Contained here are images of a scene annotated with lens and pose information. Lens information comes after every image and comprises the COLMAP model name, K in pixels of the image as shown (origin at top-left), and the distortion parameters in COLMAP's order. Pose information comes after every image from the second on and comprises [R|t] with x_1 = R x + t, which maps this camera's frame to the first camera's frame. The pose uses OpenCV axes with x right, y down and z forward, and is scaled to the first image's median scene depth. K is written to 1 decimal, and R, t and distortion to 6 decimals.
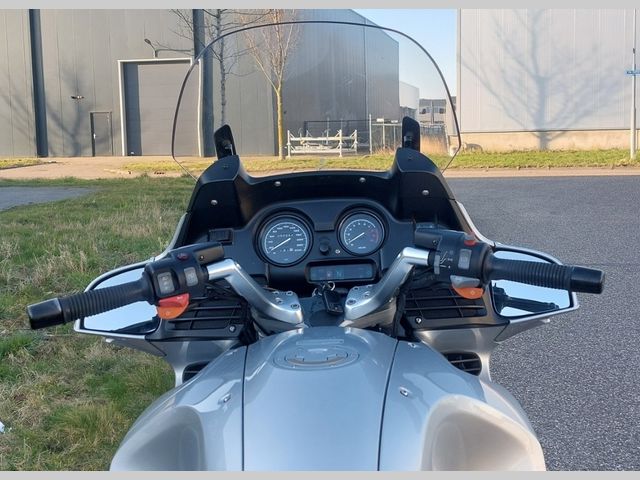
lens RADIAL K [[735.9, 0, 320.0], [0, 735.9, 240.0], [0, 0, 1]] dist [0.187373, -0.022297]
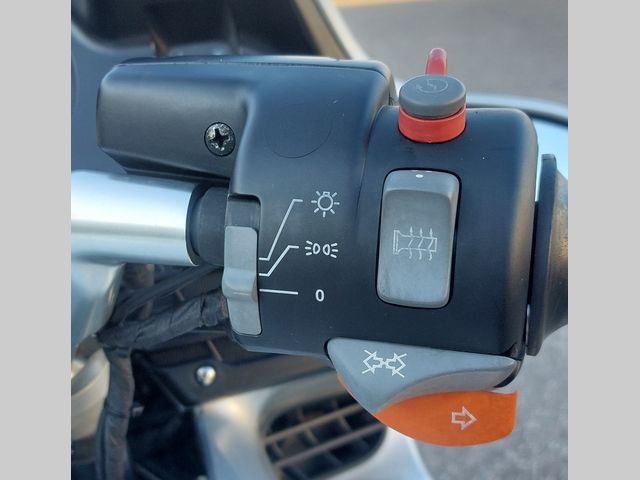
lens RADIAL K [[735.9, 0, 320.0], [0, 735.9, 240.0], [0, 0, 1]] dist [0.187373, -0.022297]
pose [[0.966034, -0.126296, 0.225451, 0.138617], [0.075637, 0.972417, 0.220646, -0.009008], [-0.247099, -0.196099, 0.948940, 0.839944]]
